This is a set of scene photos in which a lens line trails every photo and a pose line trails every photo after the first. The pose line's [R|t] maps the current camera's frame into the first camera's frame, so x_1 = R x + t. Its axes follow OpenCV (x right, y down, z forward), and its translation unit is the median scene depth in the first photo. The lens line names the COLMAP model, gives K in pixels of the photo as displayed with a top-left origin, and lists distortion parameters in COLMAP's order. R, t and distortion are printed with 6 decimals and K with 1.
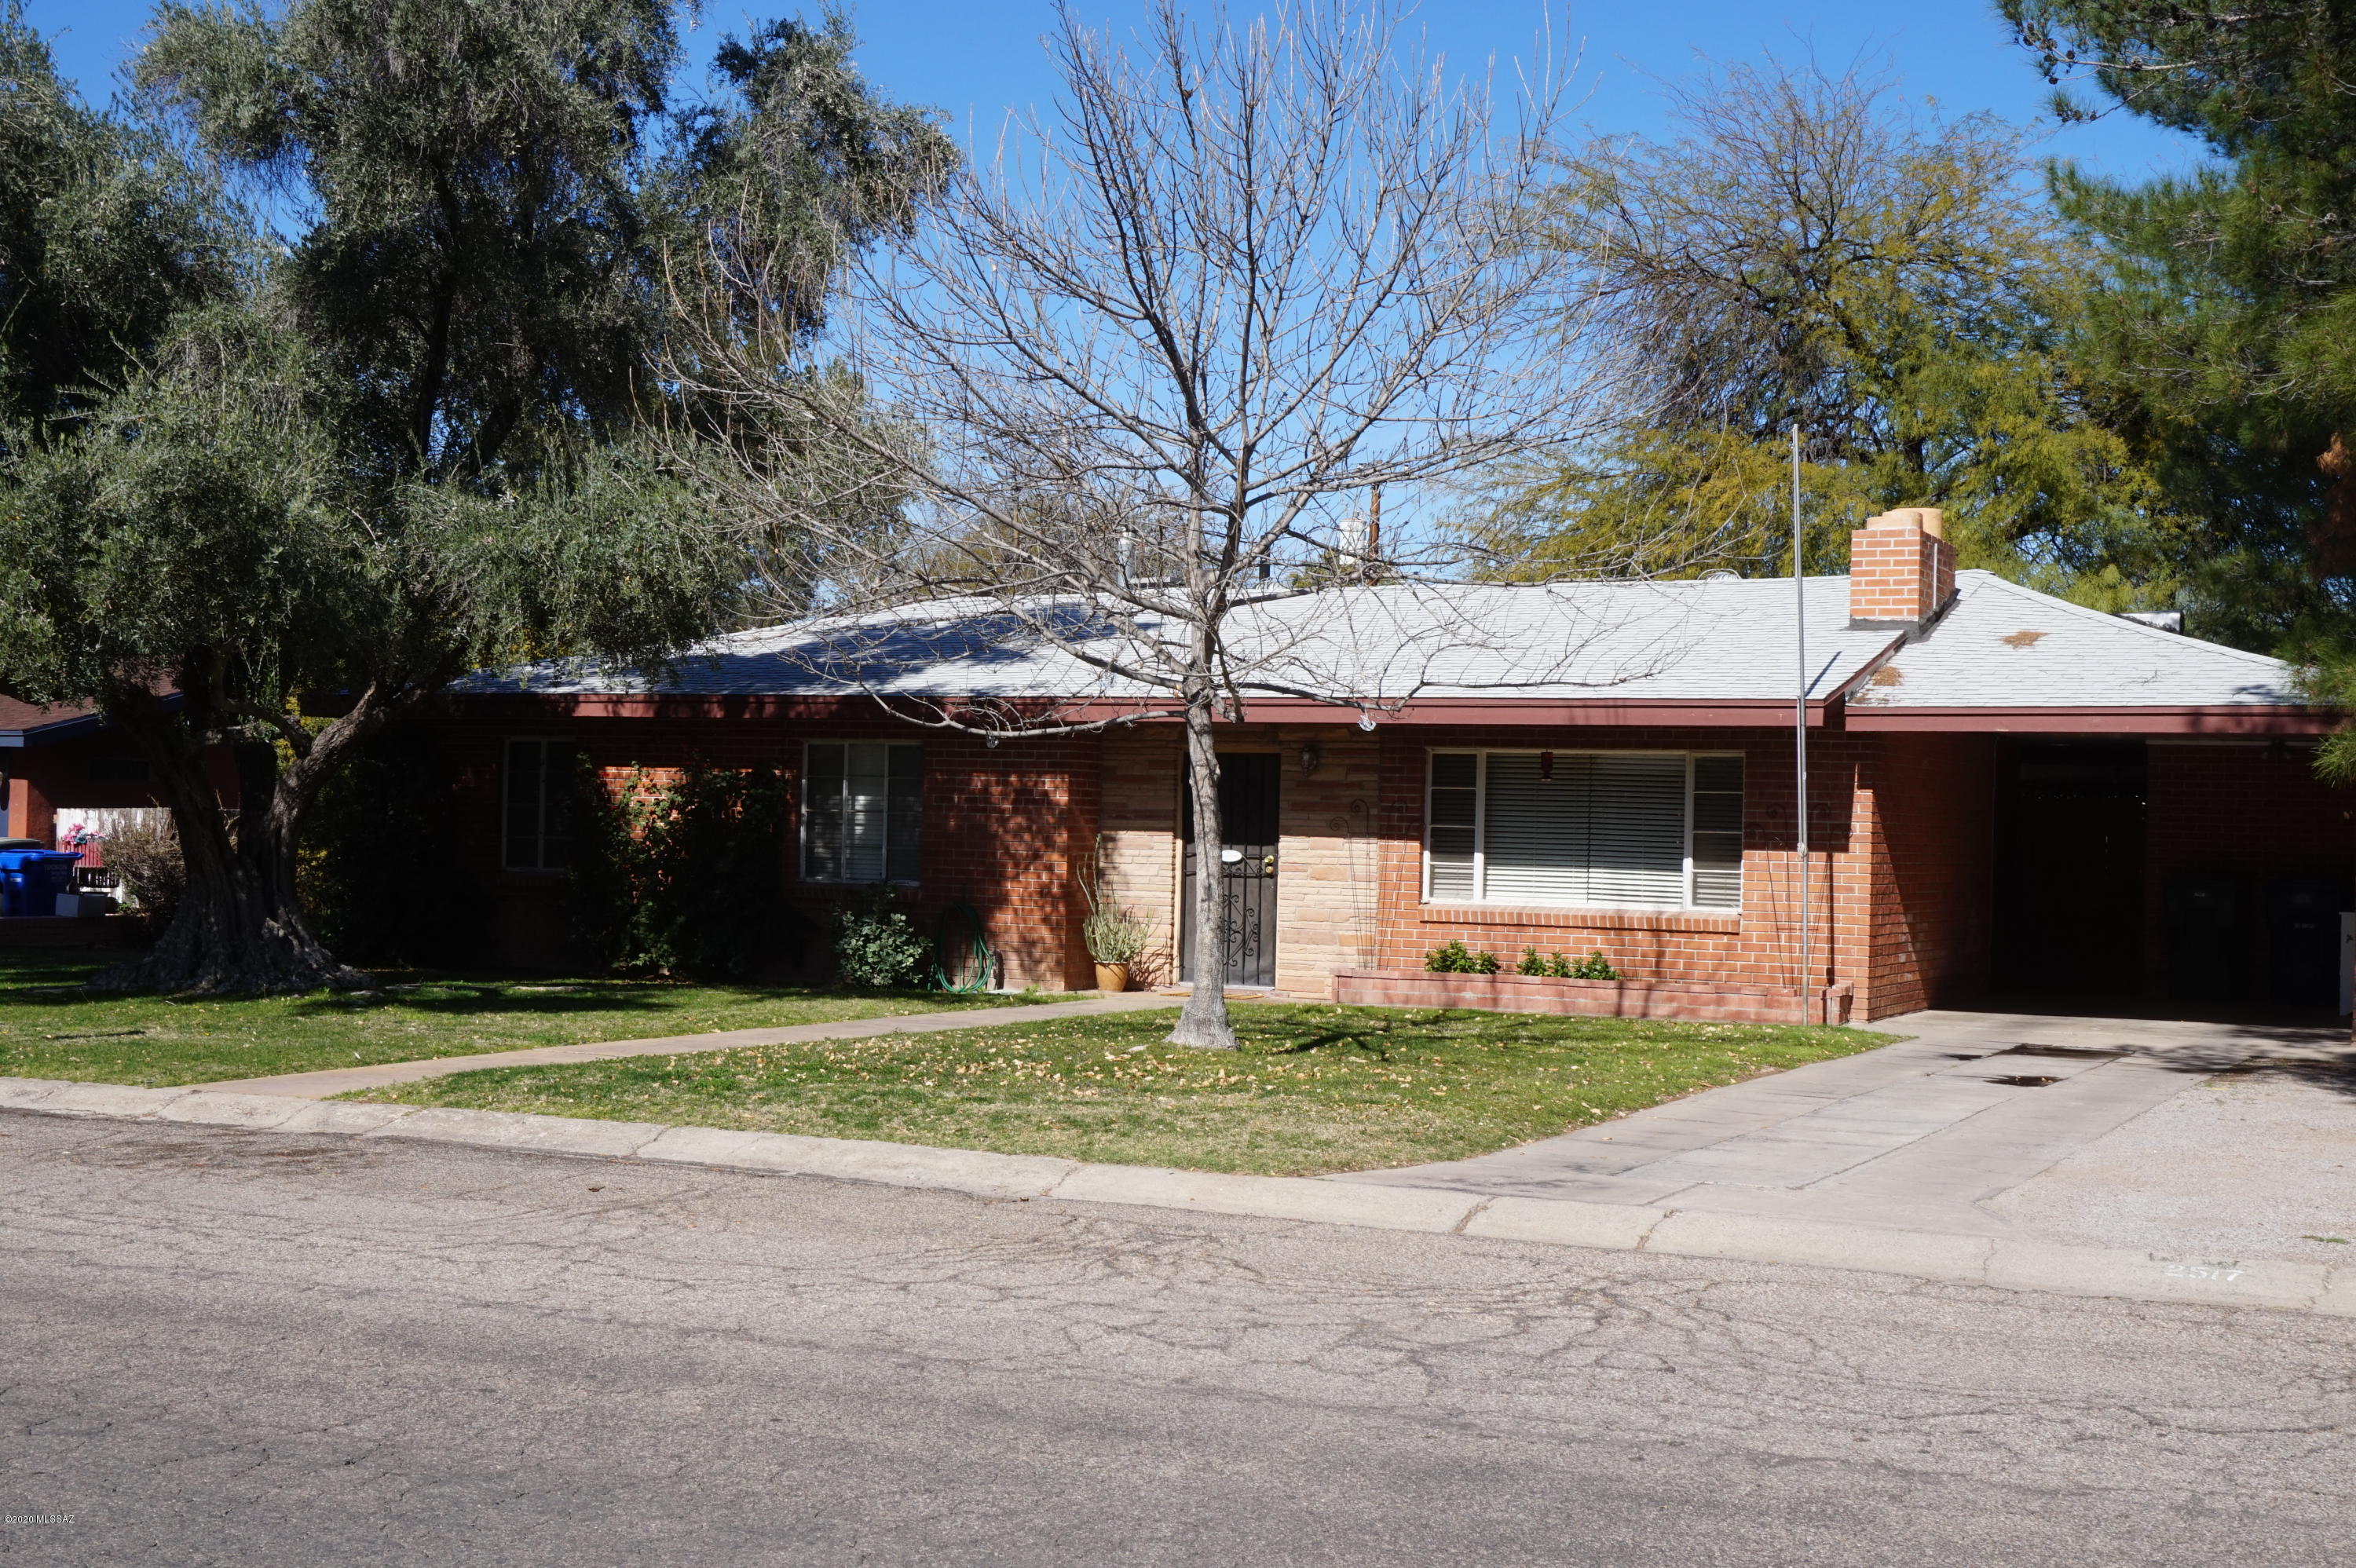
lens RADIAL K [[2888.0, 0, 1177.2], [0, 2888.0, 785.1], [0, 0, 1]] dist [-0.037455, 0.000000]
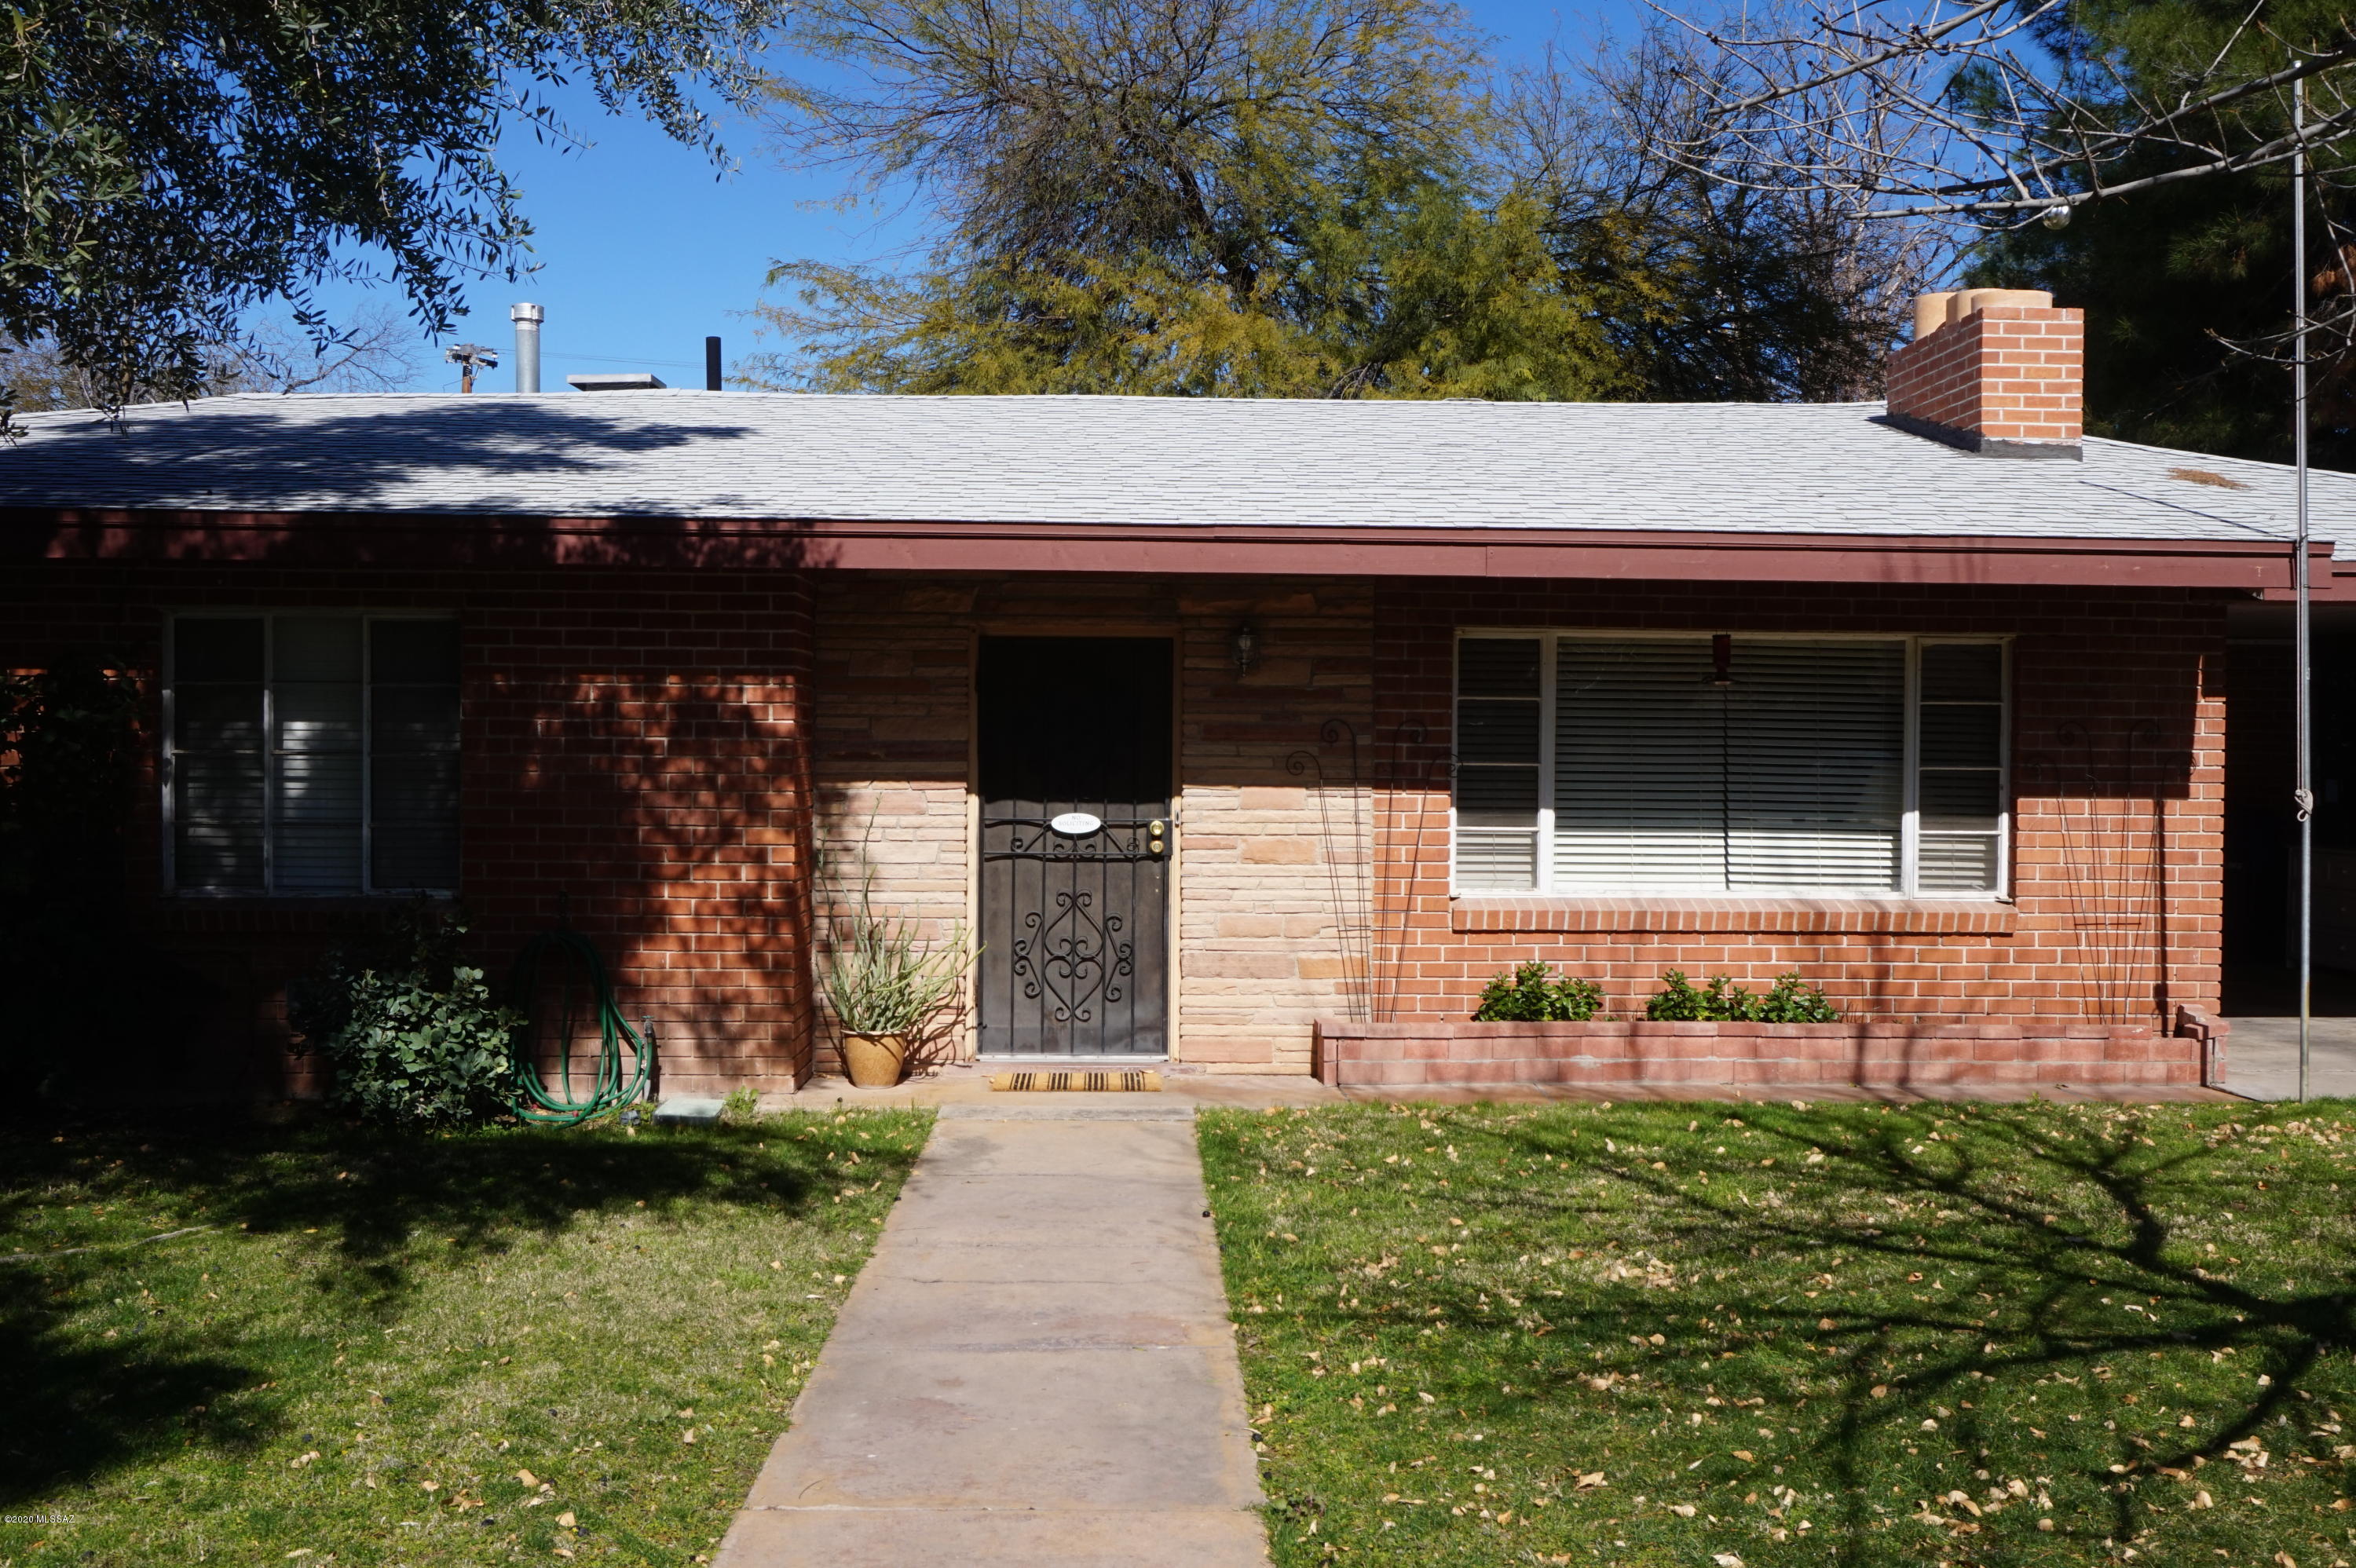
lens RADIAL K [[2281.3, 0, 1180.1], [0, 2281.3, 786.1], [0, 0, 1]] dist [-0.015609, 0.000000]
pose [[0.874009, -0.022655, 0.485381, -0.181874], [0.004688, 0.999259, 0.038200, 0.000791], [-0.485887, -0.031111, 0.873468, 0.627331]]
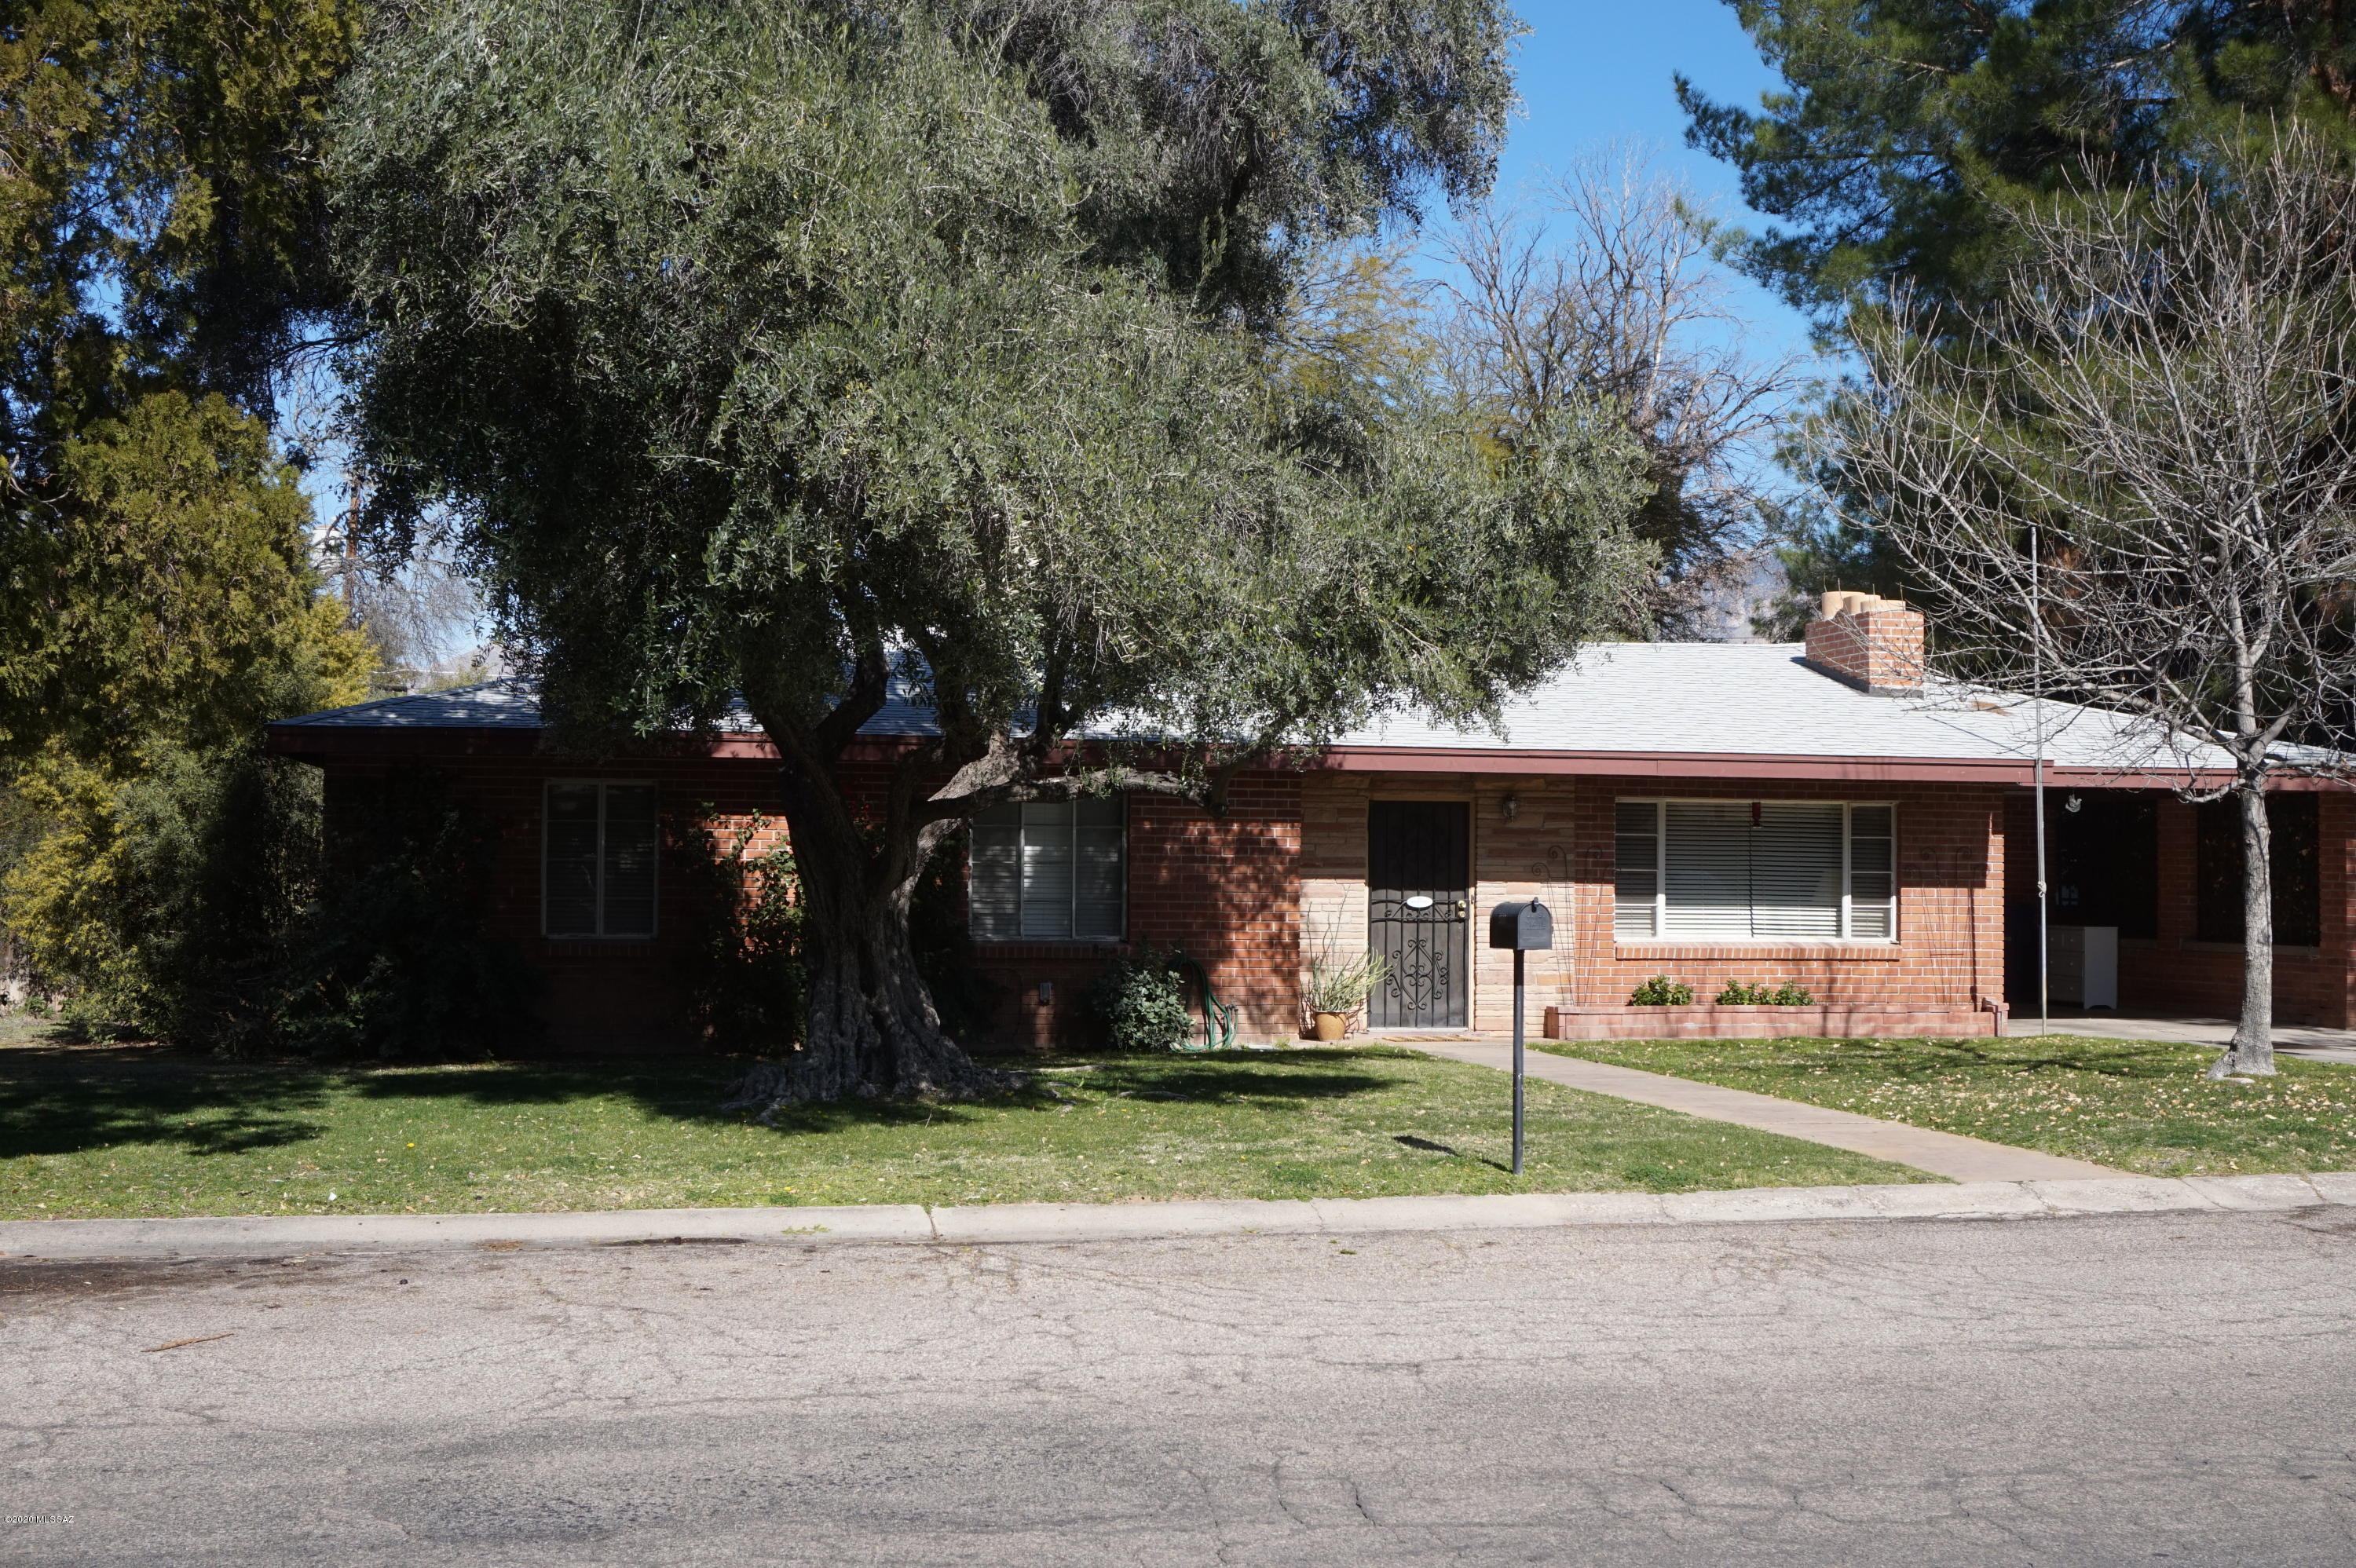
lens RADIAL K [[2888.0, 0, 1176.9], [0, 2888.0, 788.7], [0, 0, 1]] dist [-0.037455, 0.000000]
pose [[0.787235, 0.004218, 0.616639, -0.701839], [0.000604, 0.999971, -0.007611, -0.008068], [-0.616653, 0.006364, 0.787210, 0.254402]]
